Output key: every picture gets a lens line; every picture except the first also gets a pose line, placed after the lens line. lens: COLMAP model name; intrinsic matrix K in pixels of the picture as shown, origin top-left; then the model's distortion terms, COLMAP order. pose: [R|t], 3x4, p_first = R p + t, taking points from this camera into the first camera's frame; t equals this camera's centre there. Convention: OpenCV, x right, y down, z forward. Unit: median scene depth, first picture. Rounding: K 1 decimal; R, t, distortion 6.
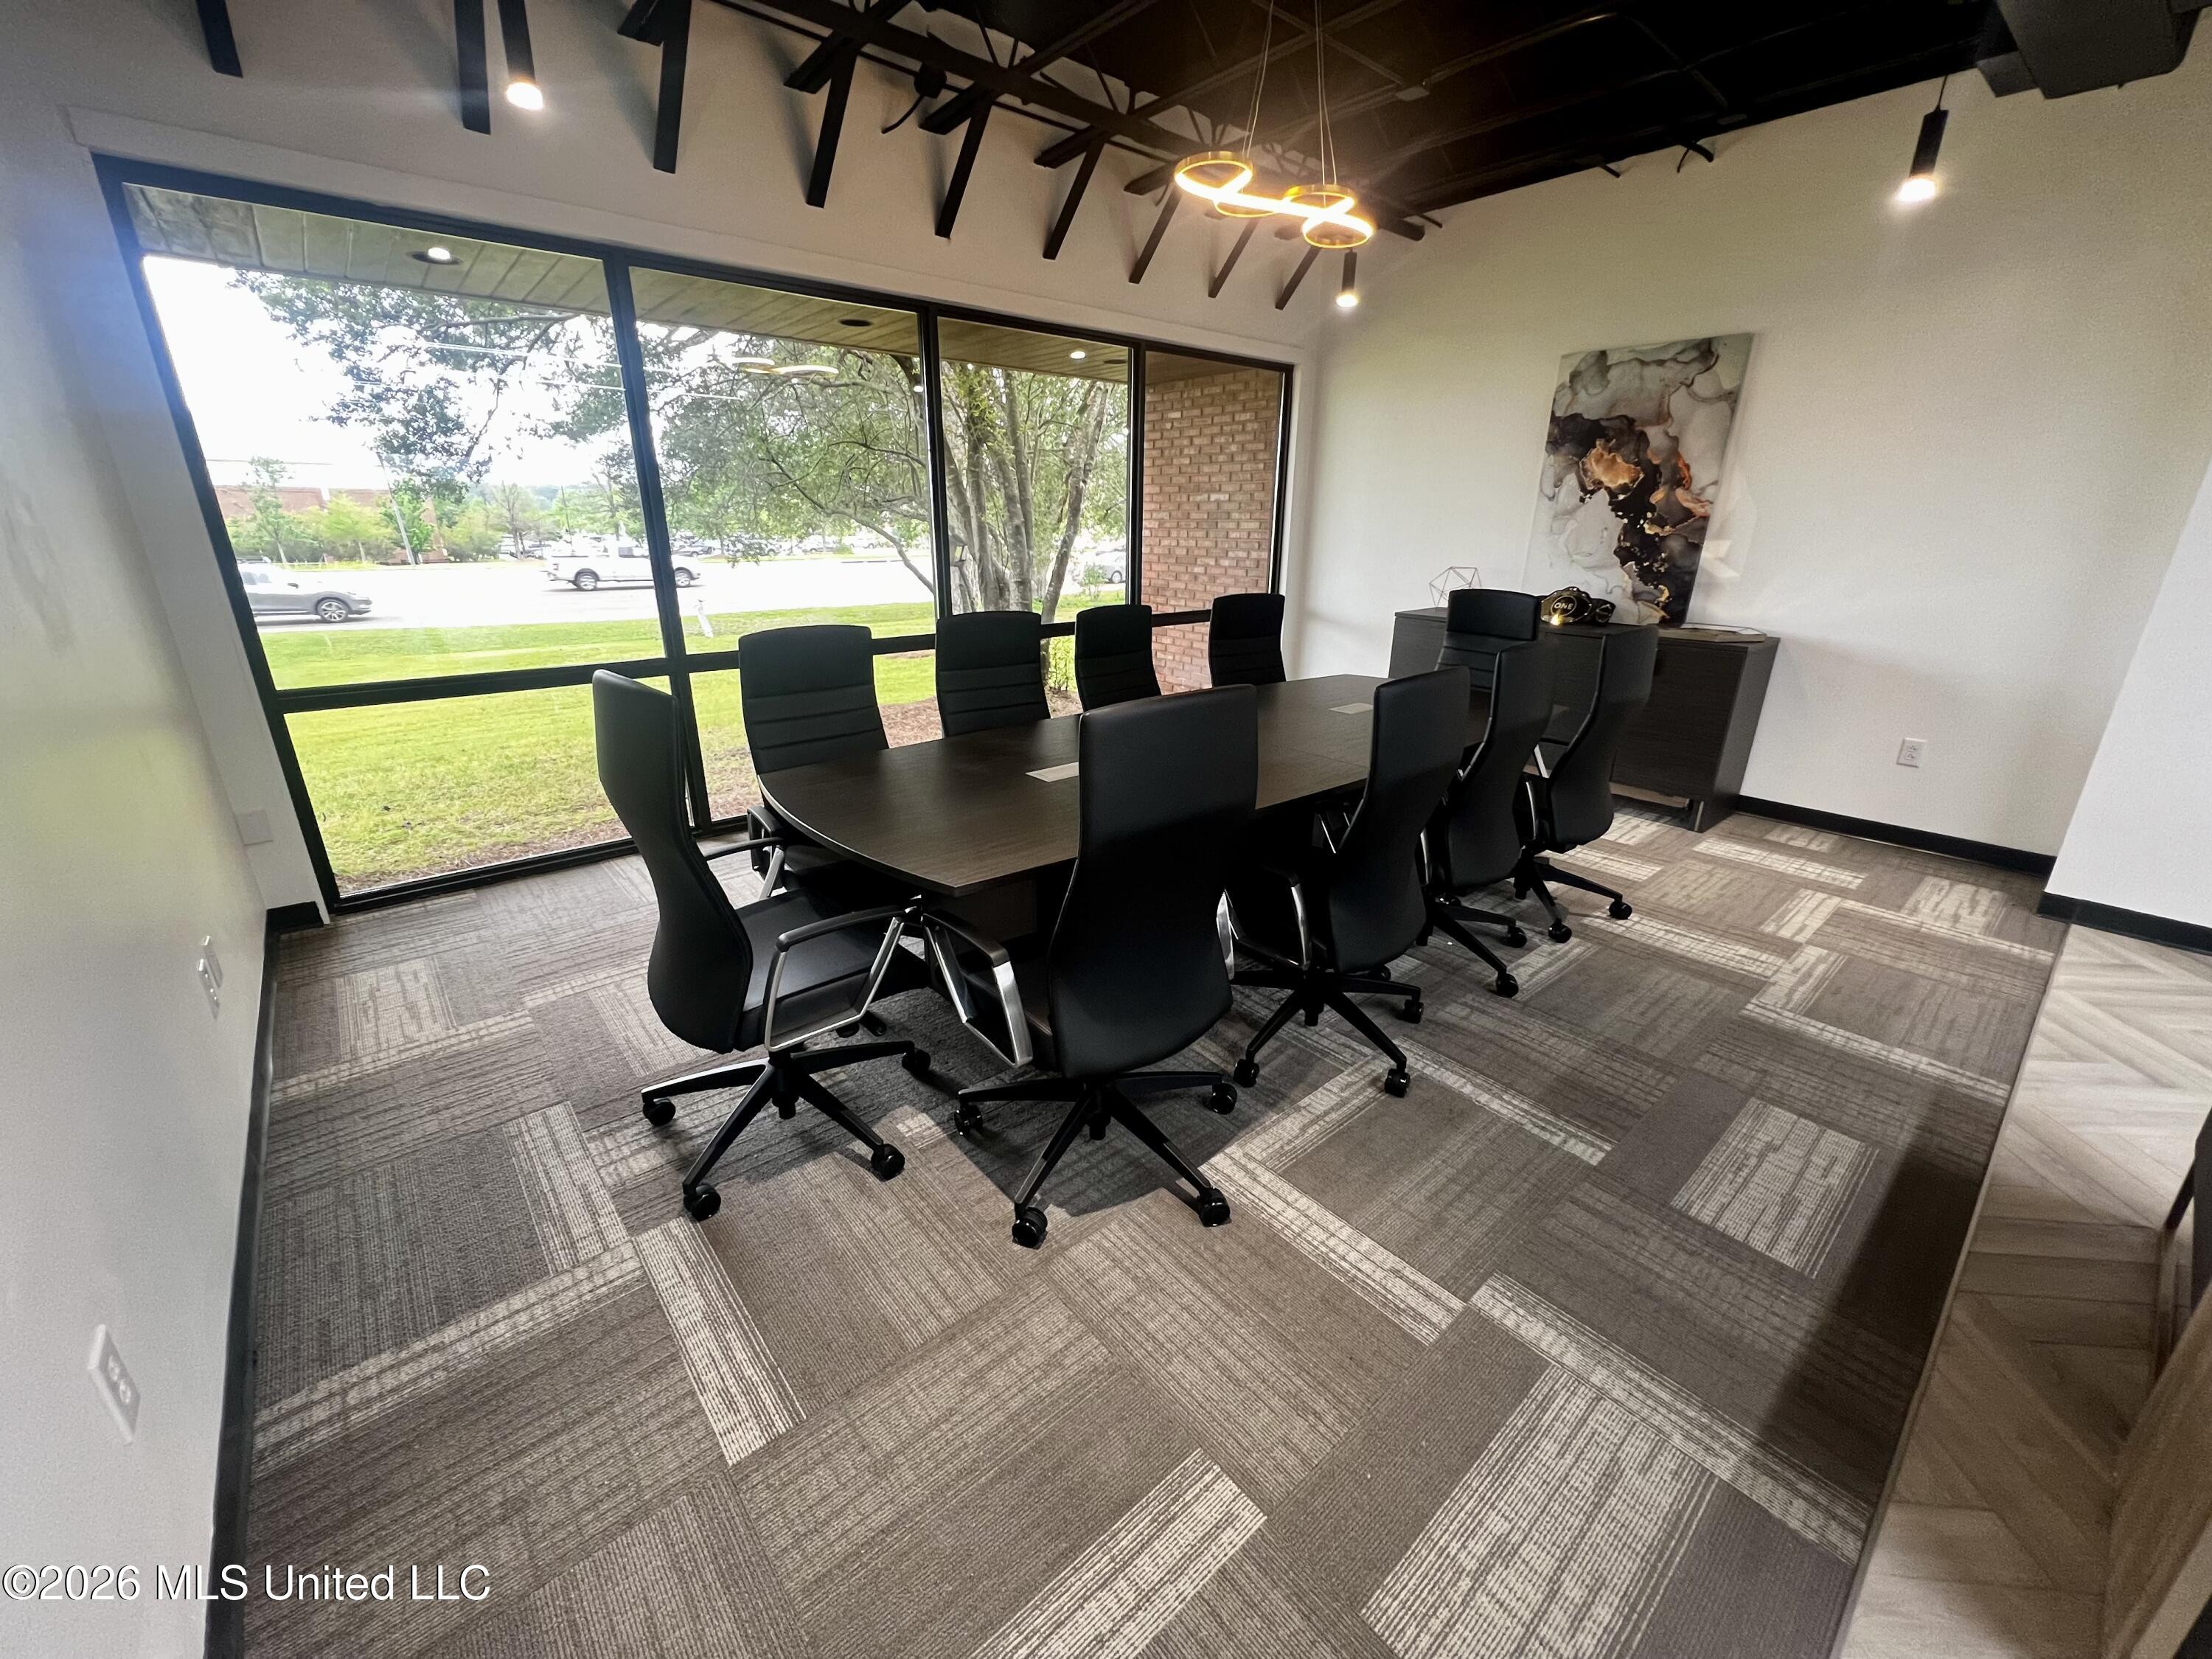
lens RADIAL K [[884.9, 0, 1117.5], [0, 884.9, 825.7], [0, 0, 1]] dist [-0.001537, 0.000626]
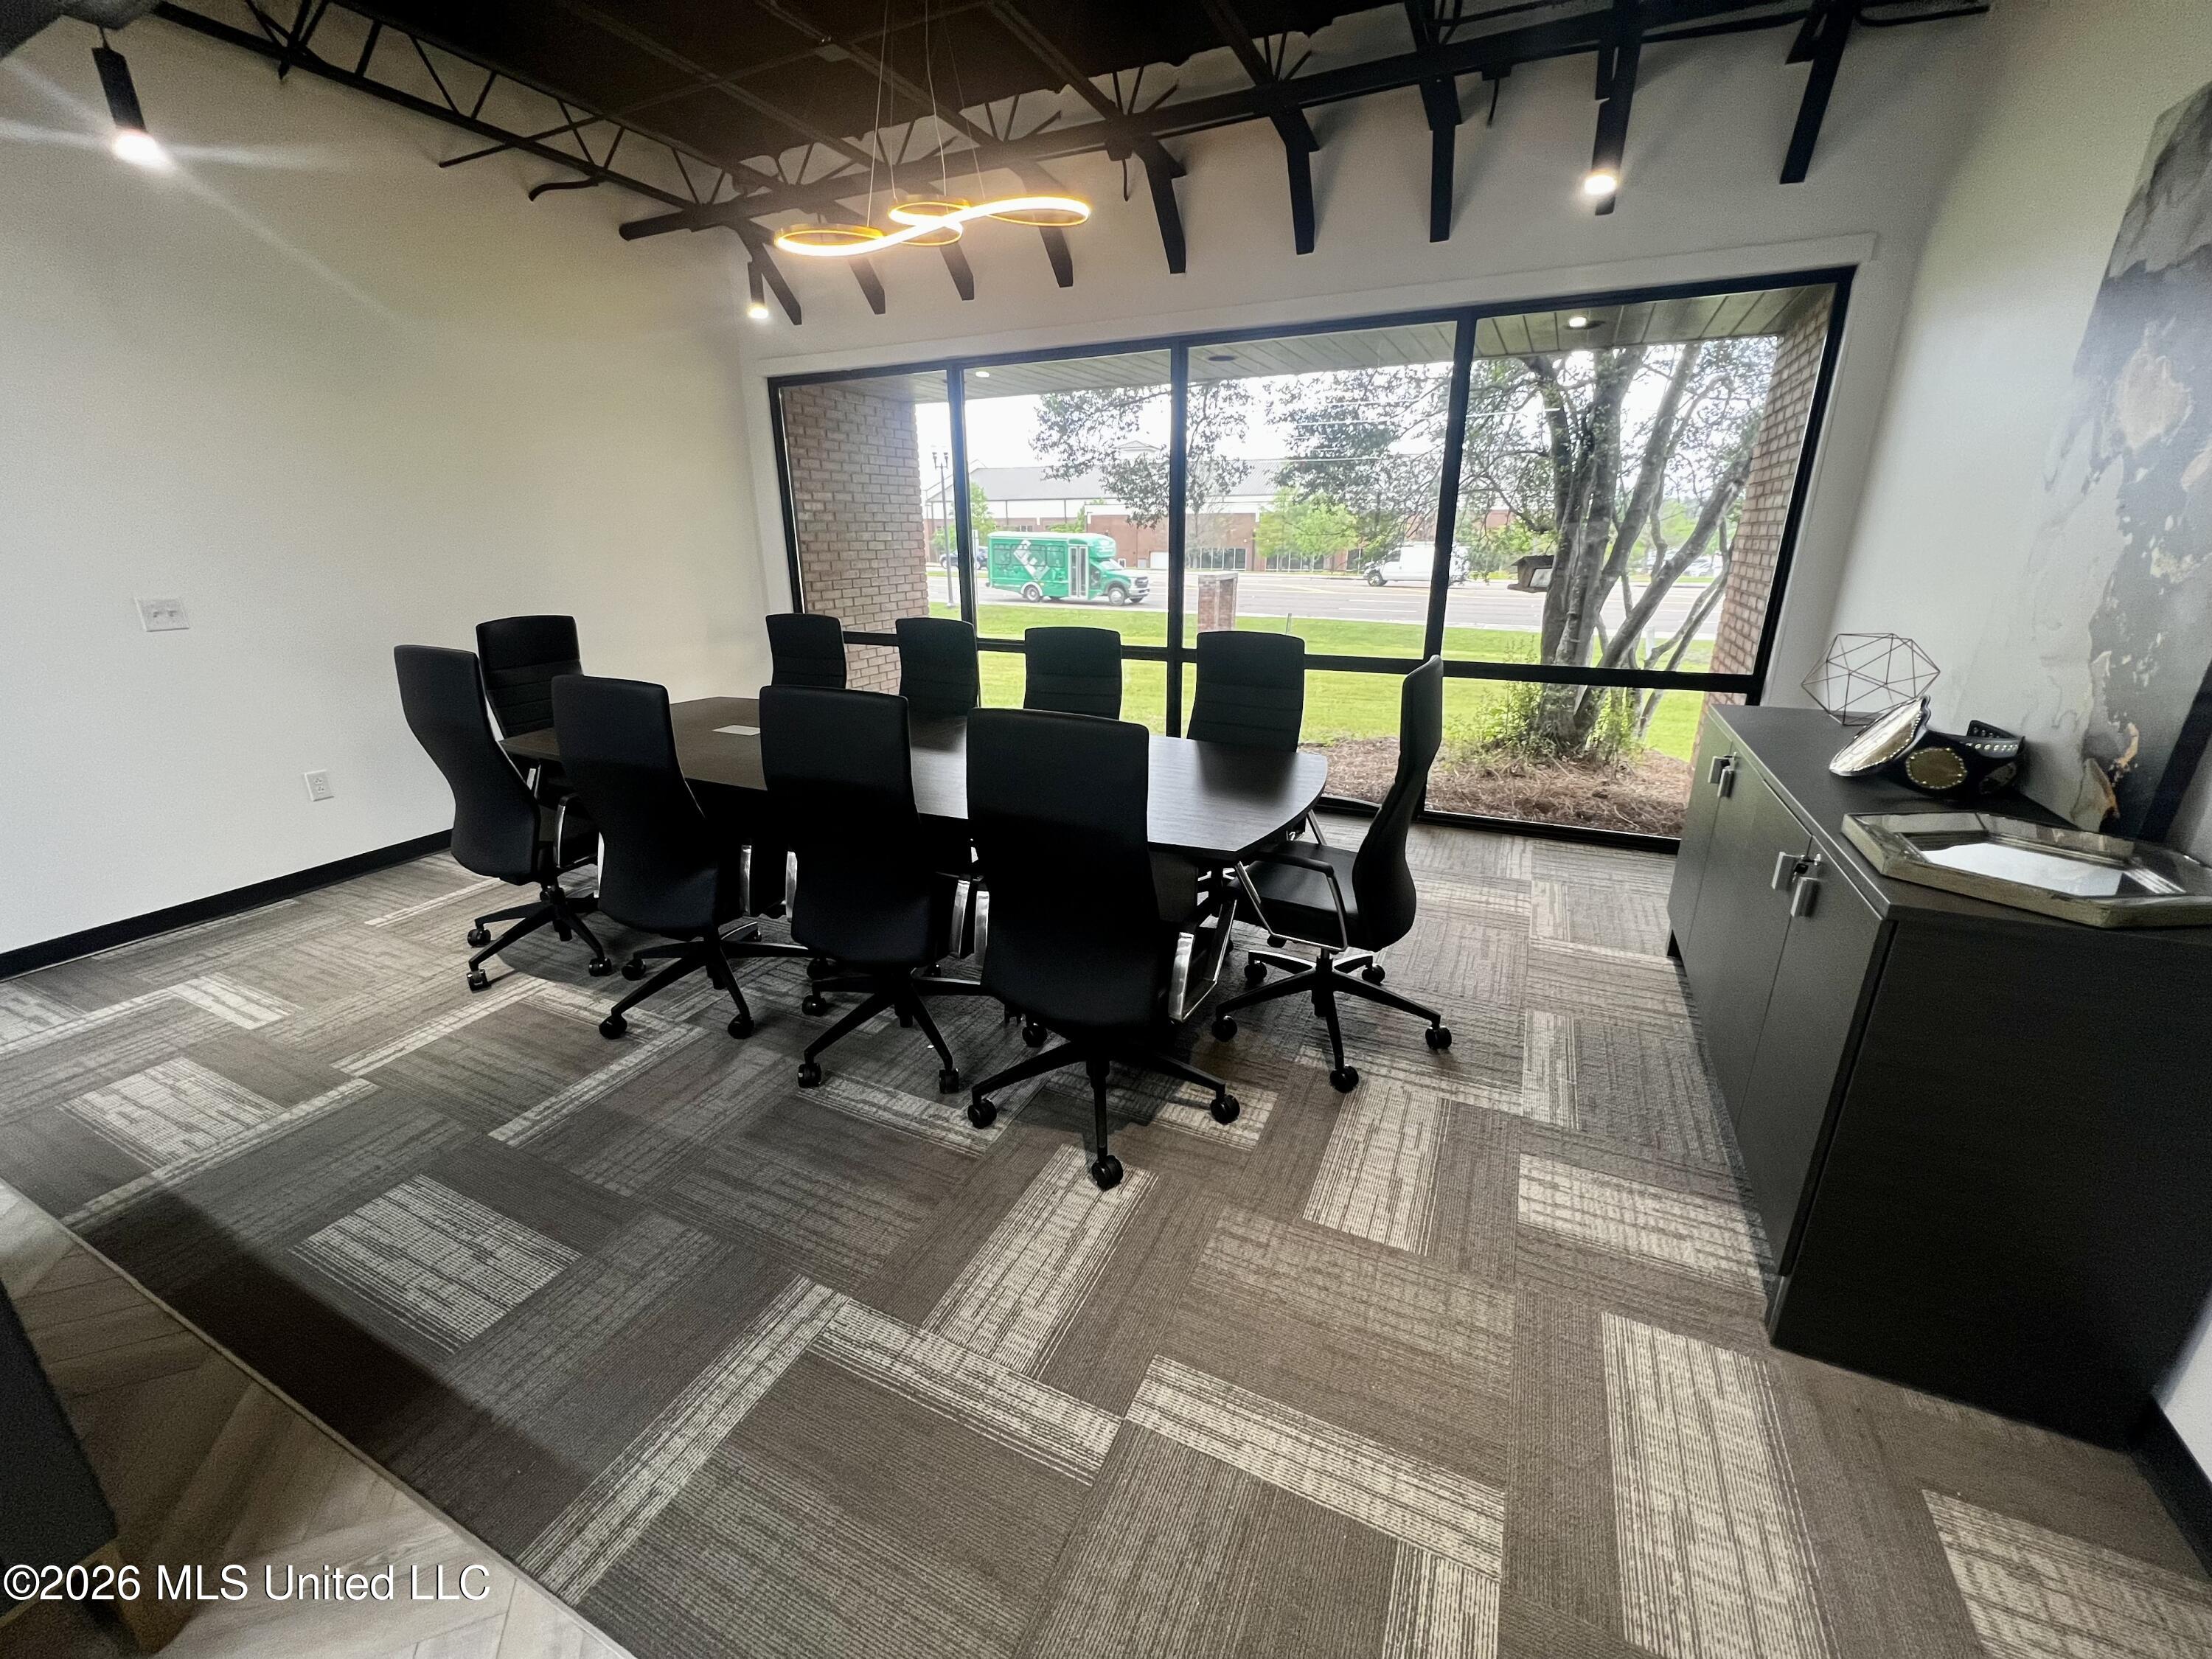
lens RADIAL K [[884.9, 0, 1109.4], [0, 884.9, 829.4], [0, 0, 1]] dist [-0.001537, 0.000626]
pose [[0.402106, 0.285309, -0.870006, 1.238569], [-0.290090, 0.940956, 0.174500, -0.286351], [0.868423, 0.182212, 0.461129, 0.795320]]
